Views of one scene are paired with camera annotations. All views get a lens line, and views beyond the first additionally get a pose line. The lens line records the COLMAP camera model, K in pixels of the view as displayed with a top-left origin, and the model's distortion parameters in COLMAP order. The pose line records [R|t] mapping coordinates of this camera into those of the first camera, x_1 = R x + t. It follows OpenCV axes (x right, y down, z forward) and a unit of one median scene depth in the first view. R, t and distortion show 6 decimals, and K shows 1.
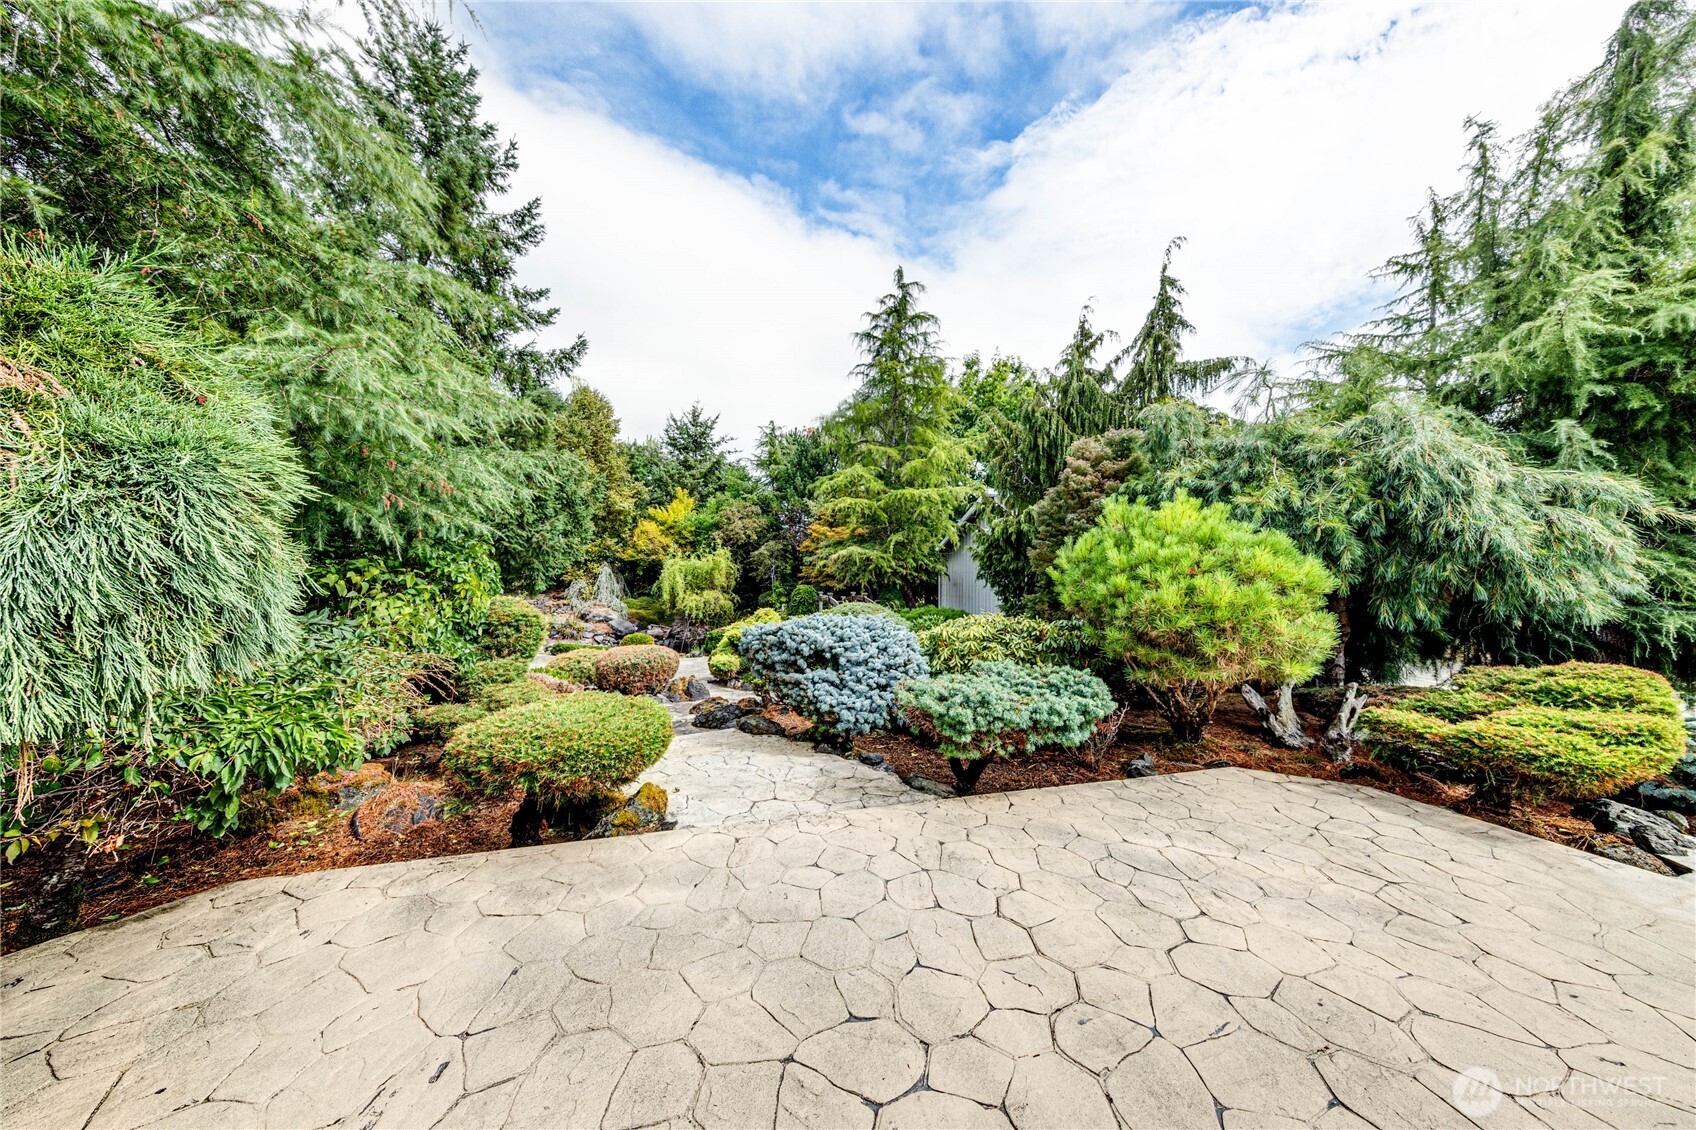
lens RADIAL K [[525.0, 0, 845.2], [0, 525.0, 563.5], [0, 0, 1]] dist [0.001582, 0.000083]
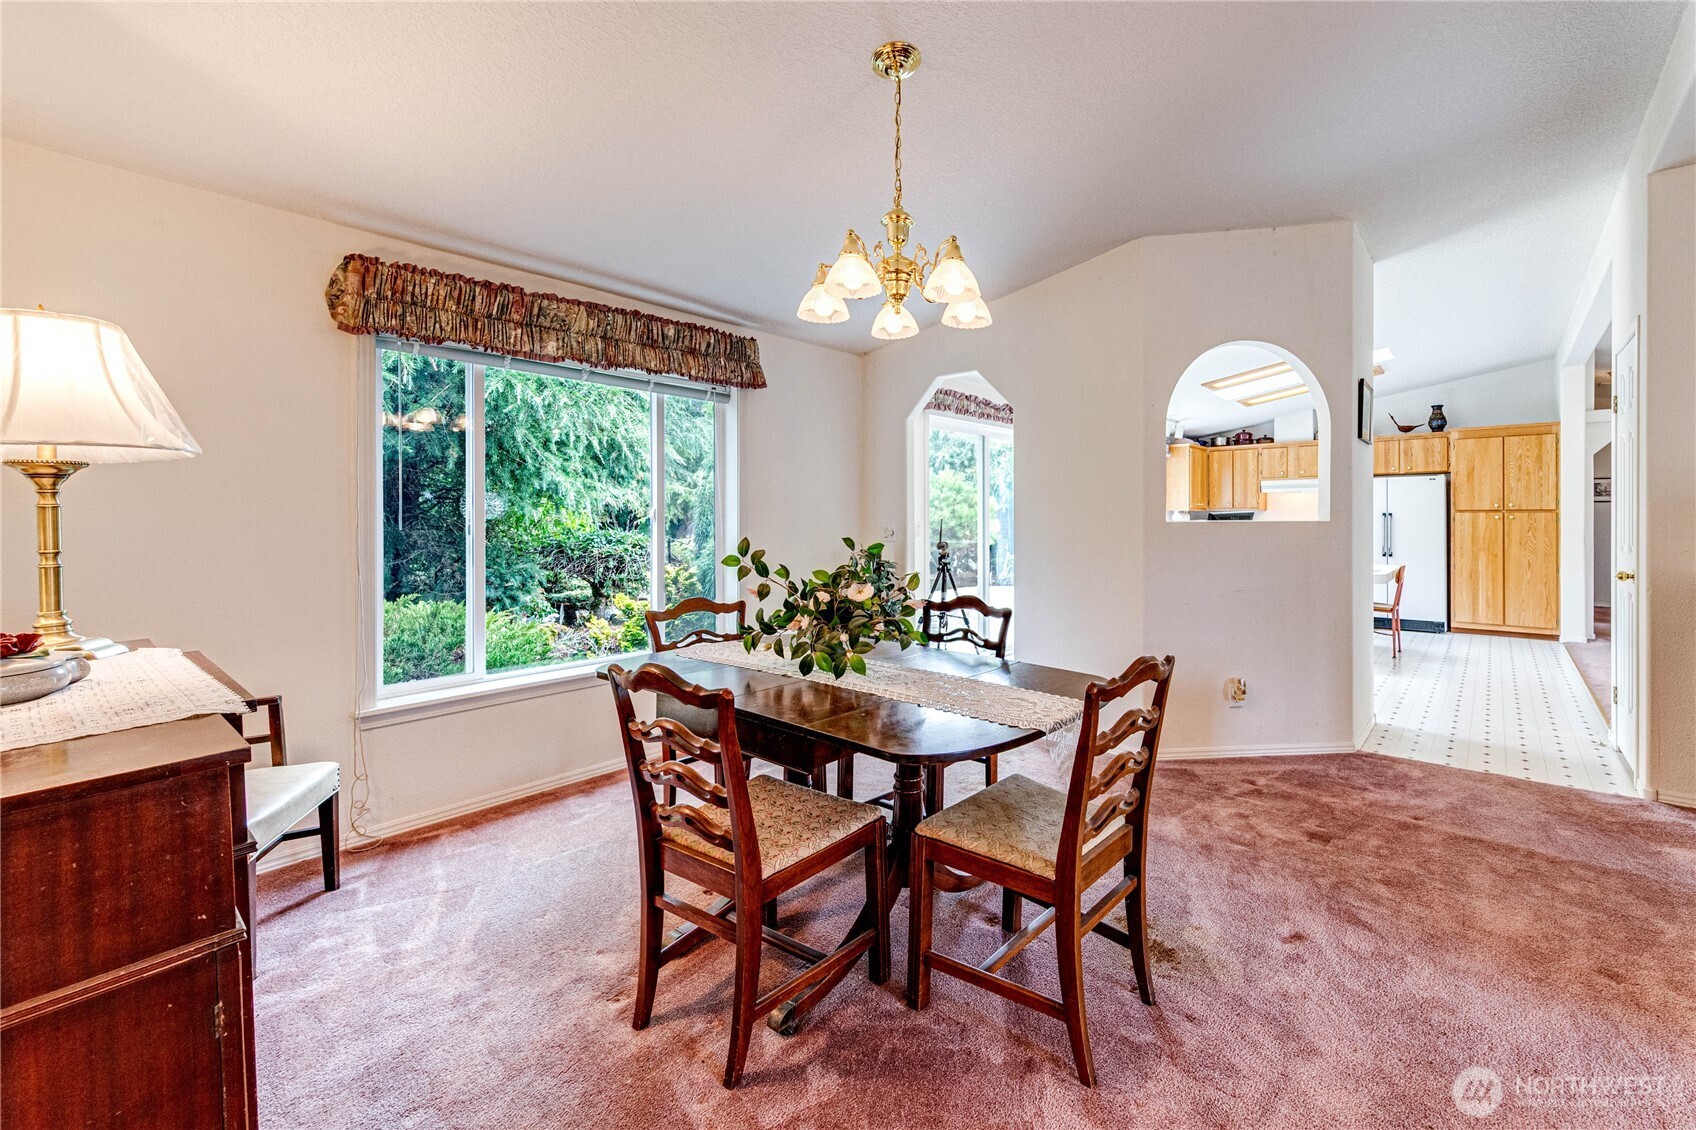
lens RADIAL K [[700.1, 0, 941.0], [0, 700.1, 521.2], [0, 0, 1]] dist [0.005870, -0.000604]
pose [[0.808664, -0.028669, 0.587572, -0.347050], [0.005725, 0.999148, 0.040872, -0.009142], [-0.588243, -0.029688, 0.808139, -0.424630]]
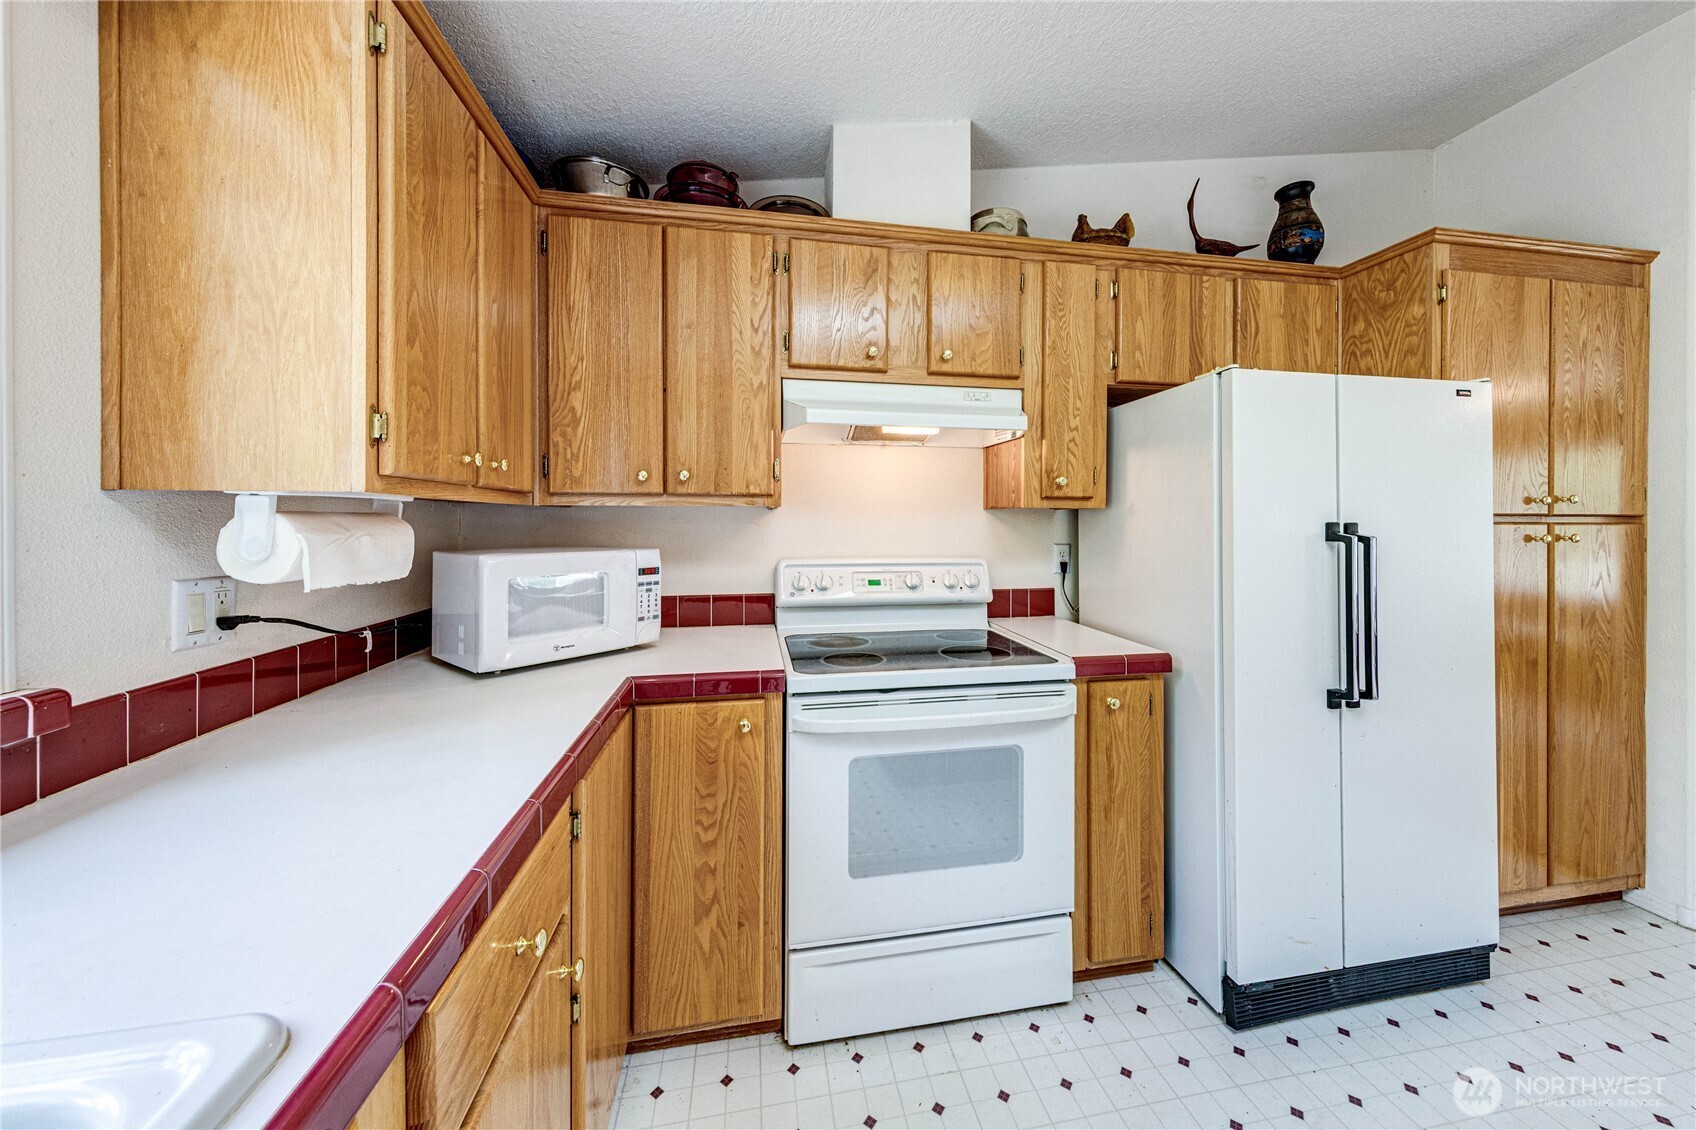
lens RADIAL K [[587.0, 0, 864.9], [0, 587.0, 524.0], [0, 0, 1]] dist [0.006111, 0.000091]
pose [[0.095708, -0.026568, 0.995055, 0.134677], [-0.027084, 0.999204, 0.029284, 0.008052], [-0.995041, -0.029753, 0.094912, -0.113341]]
